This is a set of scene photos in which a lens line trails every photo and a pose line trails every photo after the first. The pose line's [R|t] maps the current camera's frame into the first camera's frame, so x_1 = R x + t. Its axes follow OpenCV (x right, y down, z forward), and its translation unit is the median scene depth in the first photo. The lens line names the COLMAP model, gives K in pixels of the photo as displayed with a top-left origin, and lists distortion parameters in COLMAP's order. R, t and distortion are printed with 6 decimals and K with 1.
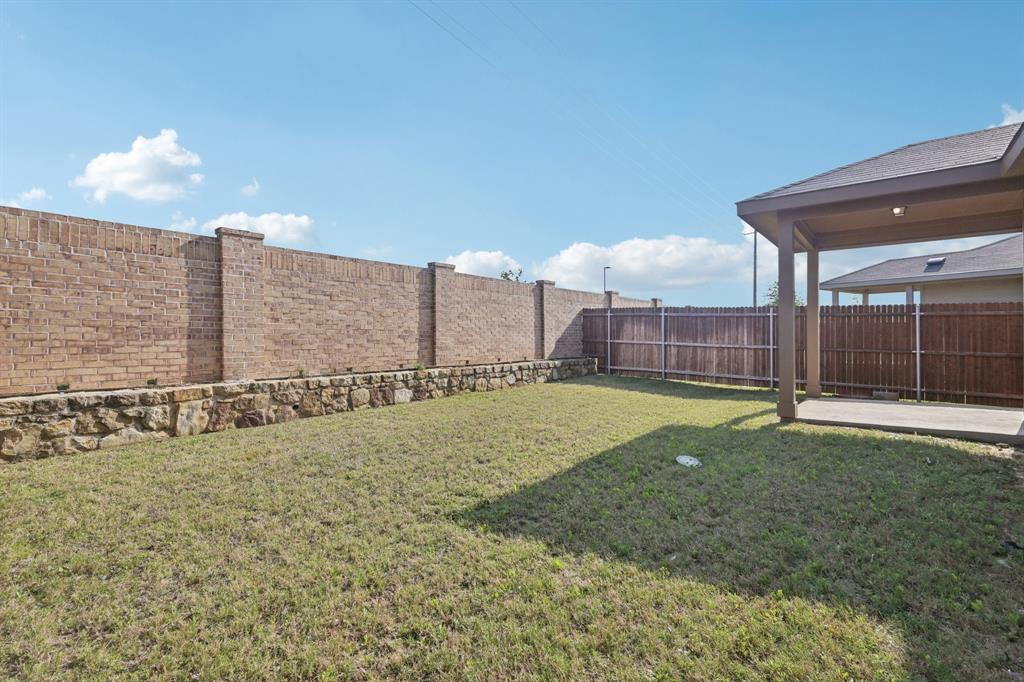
lens RADIAL K [[468.0, 0, 513.1], [0, 468.0, 340.2], [0, 0, 1]] dist [0.005749, -0.001007]
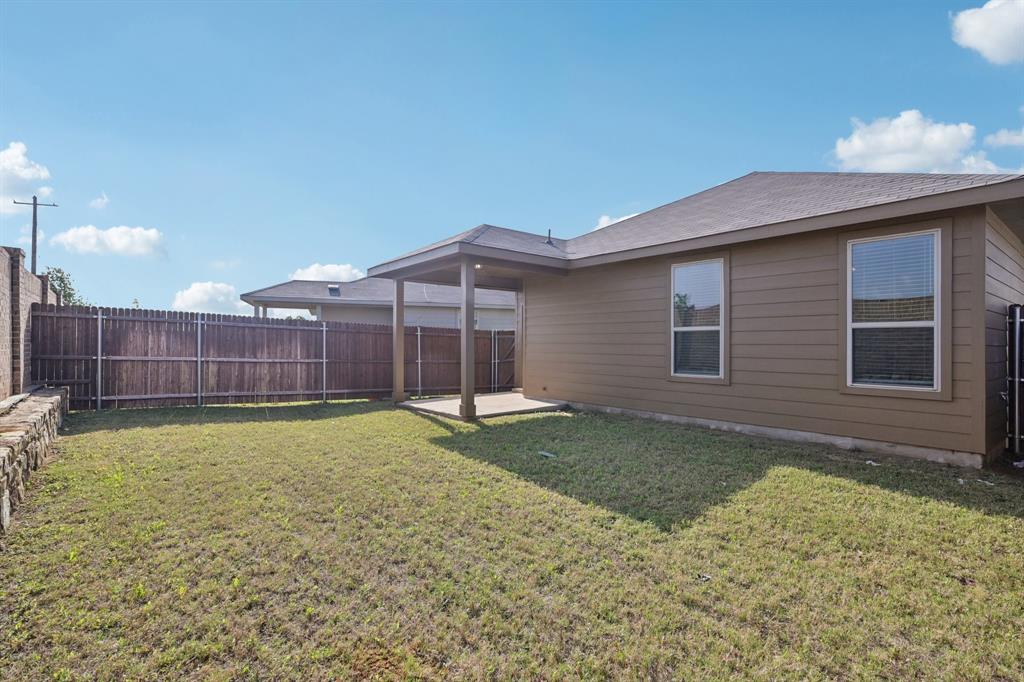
lens RADIAL K [[497.8, 0, 517.5], [0, 497.8, 343.3], [0, 0, 1]] dist [0.017970, 0.000317]
pose [[0.217183, 0.004433, 0.976121, -0.730550], [0.000914, 0.999988, -0.004745, -0.030677], [-0.976131, 0.001922, 0.217176, 0.586636]]
